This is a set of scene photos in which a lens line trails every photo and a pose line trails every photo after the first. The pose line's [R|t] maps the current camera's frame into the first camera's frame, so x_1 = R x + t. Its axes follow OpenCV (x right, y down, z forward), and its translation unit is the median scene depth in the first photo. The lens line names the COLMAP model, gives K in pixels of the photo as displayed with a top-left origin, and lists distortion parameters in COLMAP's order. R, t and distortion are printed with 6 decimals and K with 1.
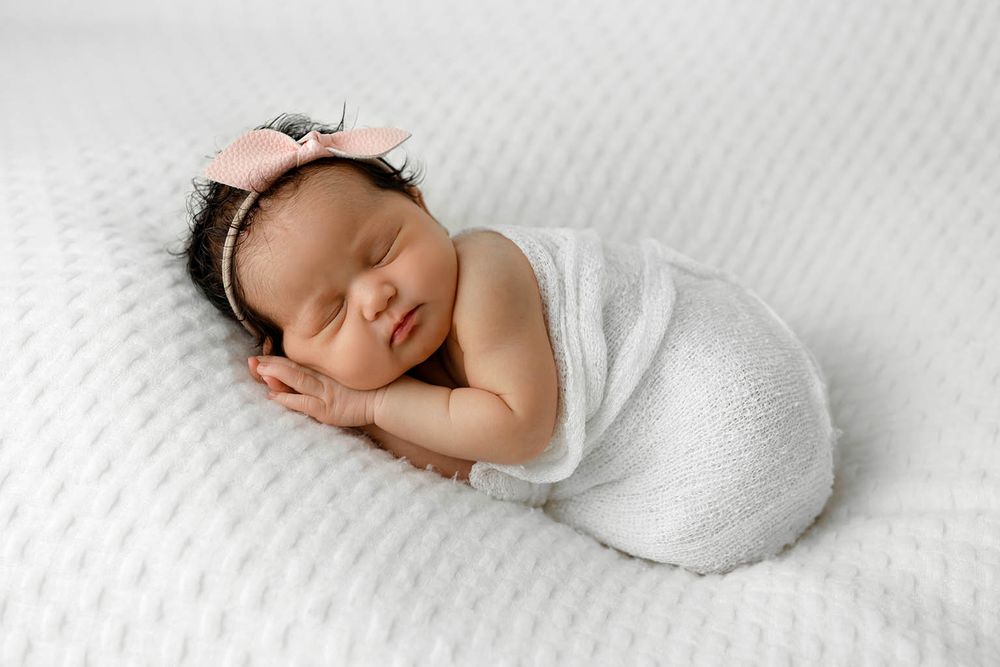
lens RADIAL K [[1473.1, 0, 500.0], [0, 1473.1, 333.5], [0, 0, 1]] dist [-0.130198, 0.631118]
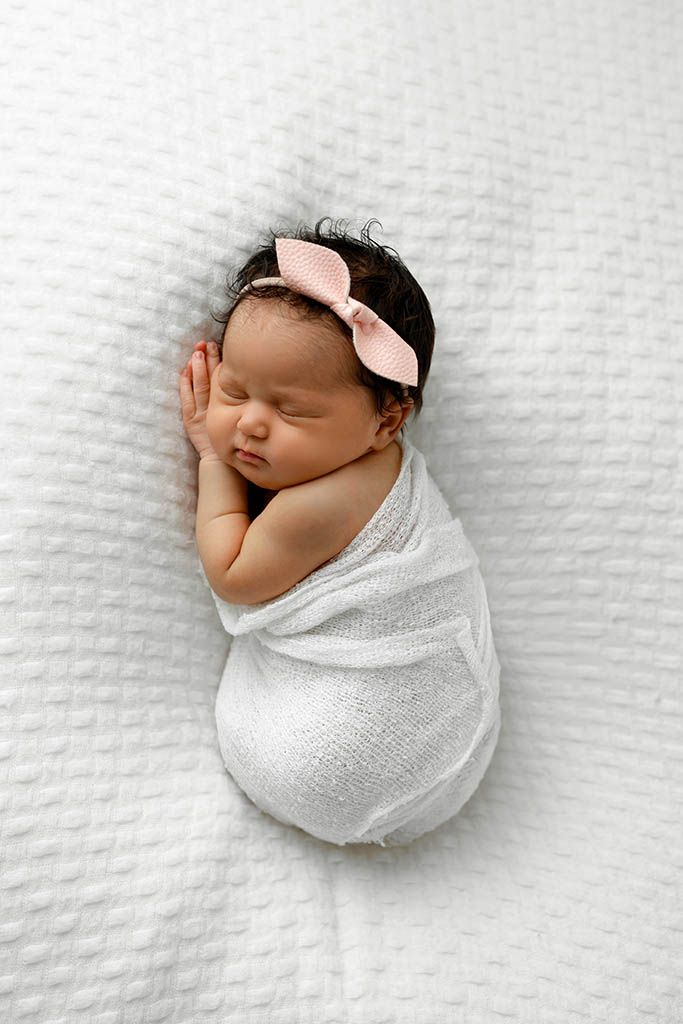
lens RADIAL K [[1508.5, 0, 341.5], [0, 1508.5, 512.0], [0, 0, 1]] dist [-0.130198, 0.631118]
pose [[0.348141, 0.926007, -0.145974, 0.173926], [-0.752683, 0.368938, 0.545301, -0.690676], [0.558808, -0.079969, 0.825433, 0.062730]]
